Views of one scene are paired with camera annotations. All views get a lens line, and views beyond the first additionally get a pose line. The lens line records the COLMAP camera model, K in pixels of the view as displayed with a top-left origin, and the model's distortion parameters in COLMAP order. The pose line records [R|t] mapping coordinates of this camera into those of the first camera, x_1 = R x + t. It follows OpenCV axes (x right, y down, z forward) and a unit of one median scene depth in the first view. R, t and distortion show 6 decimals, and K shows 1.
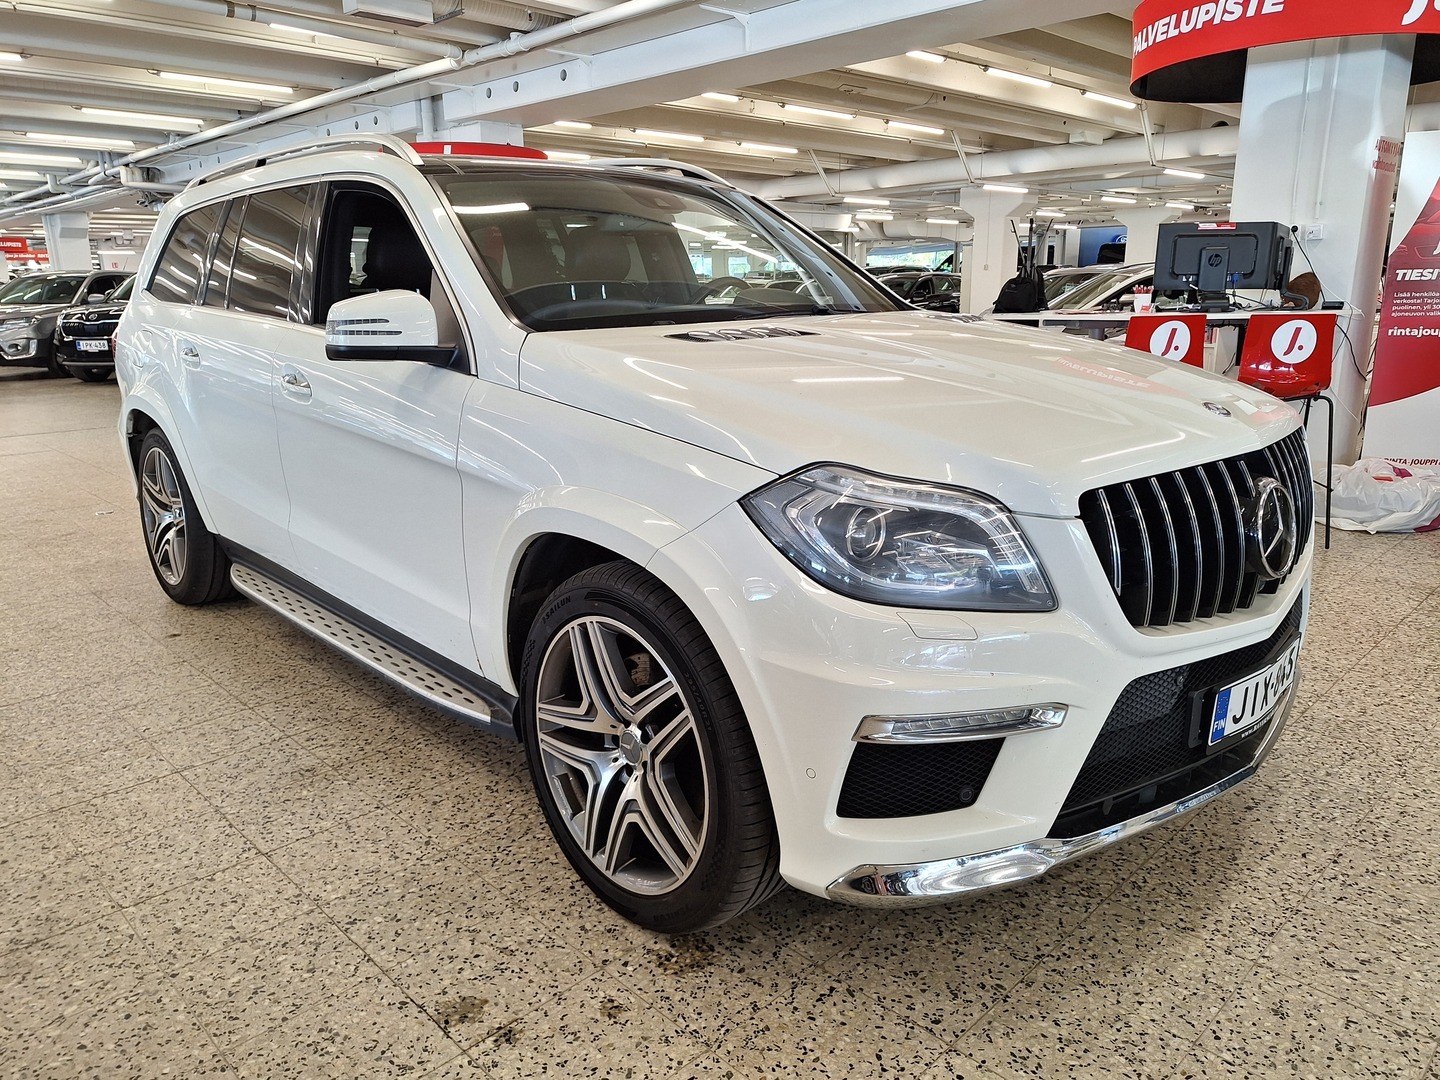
lens RADIAL K [[963.5, 0, 720.6], [0, 963.5, 546.5], [0, 0, 1]] dist [0.005240, -0.000080]
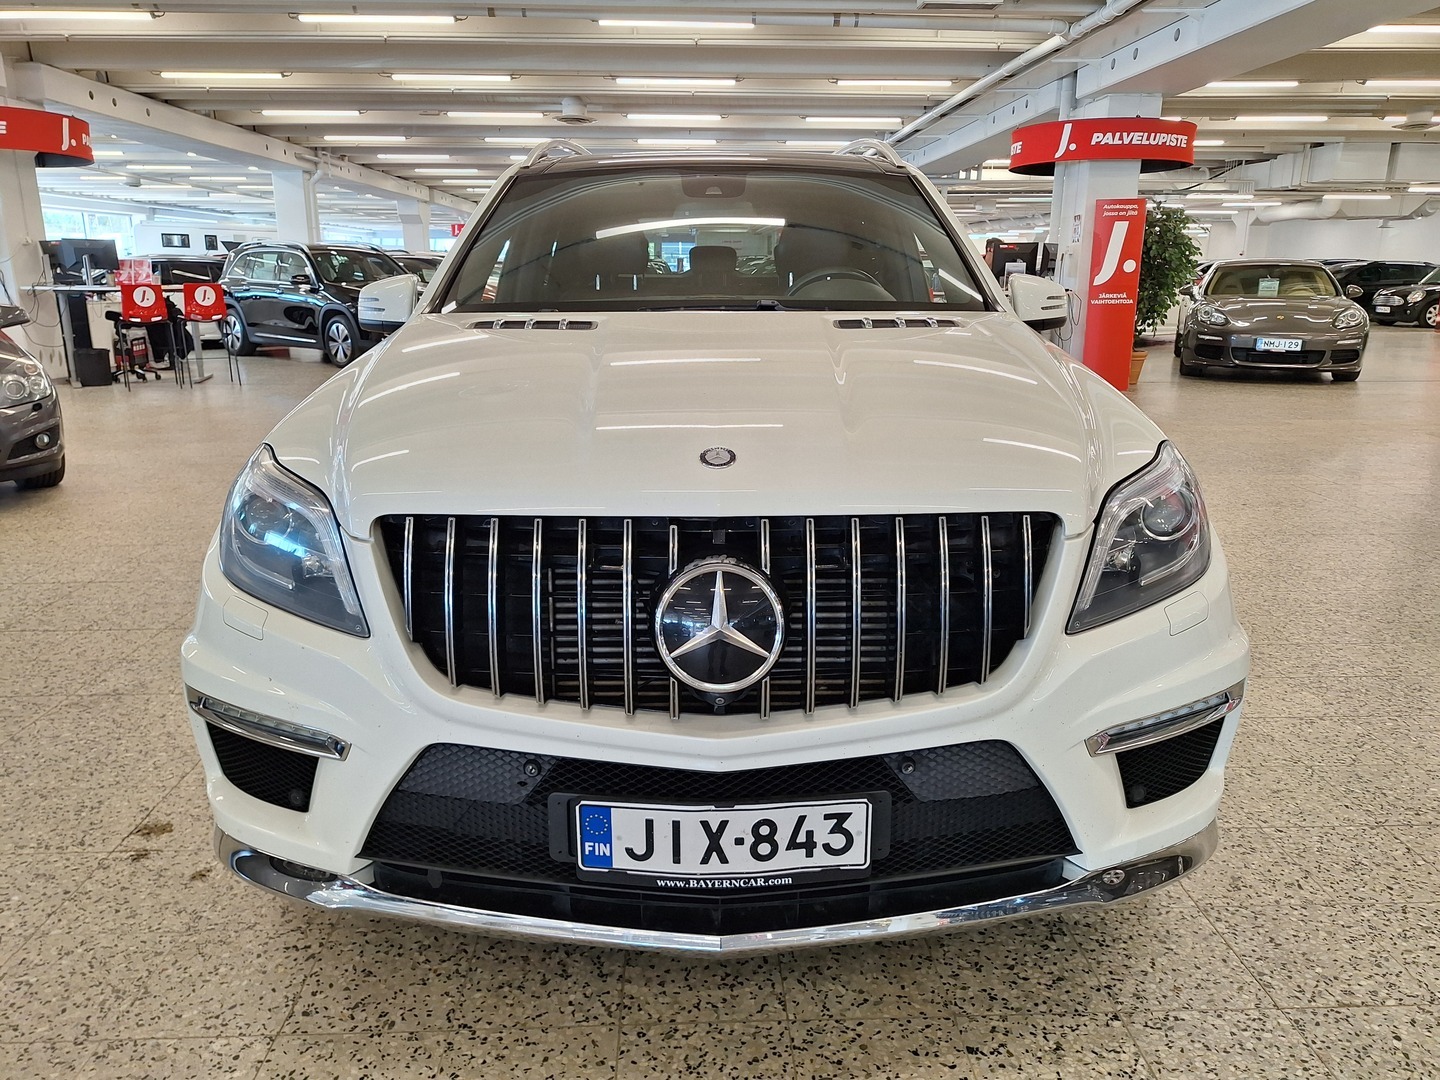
lens RADIAL K [[968.5, 0, 720.0], [0, 968.5, 540.0], [0, 0, 1]] dist [-0.003058, -0.003325]
pose [[0.753074, 0.187947, -0.630520, 0.167895], [-0.181996, 0.980444, 0.074882, -0.022137], [0.632263, 0.058360, 0.772553, 0.072156]]
